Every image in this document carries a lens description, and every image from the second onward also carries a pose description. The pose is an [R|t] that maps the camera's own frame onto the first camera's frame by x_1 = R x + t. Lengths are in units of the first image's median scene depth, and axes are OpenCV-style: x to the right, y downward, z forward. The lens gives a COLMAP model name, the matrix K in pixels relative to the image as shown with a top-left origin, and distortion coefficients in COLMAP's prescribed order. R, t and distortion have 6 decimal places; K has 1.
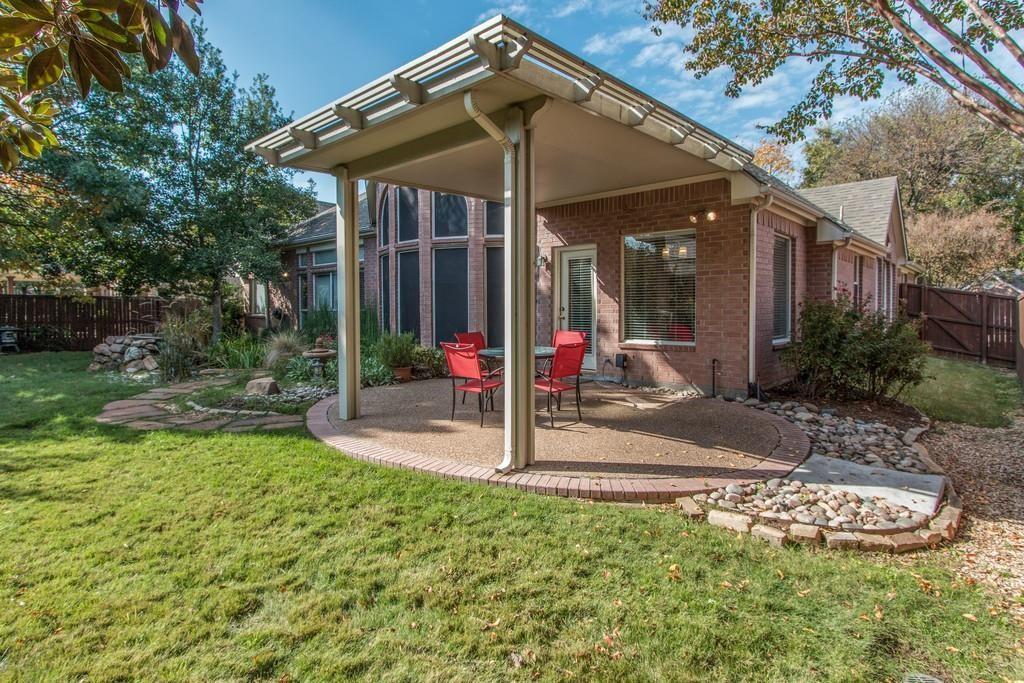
lens RADIAL K [[530.1, 0, 503.2], [0, 530.1, 319.0], [0, 0, 1]] dist [-0.003660, 0.001690]
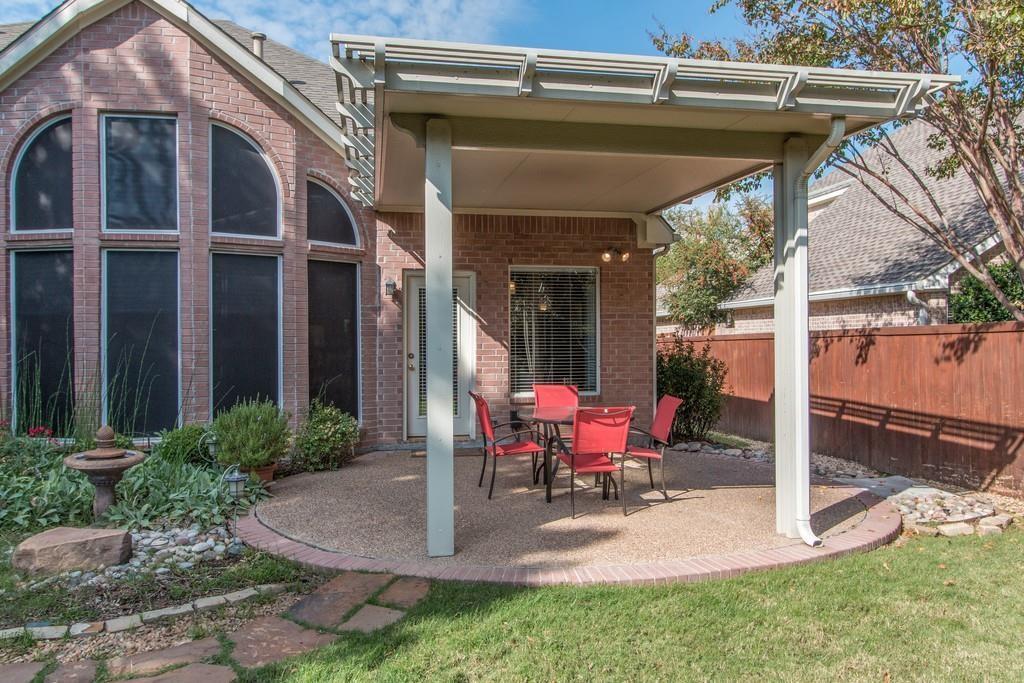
lens RADIAL K [[716.2, 0, 508.6], [0, 716.2, 339.9], [0, 0, 1]] dist [-0.004747, -0.002637]
pose [[0.591998, 0.003659, 0.805931, -0.842275], [0.020705, 0.999591, -0.019748, -0.026585], [-0.805673, 0.028378, 0.591680, 0.454904]]
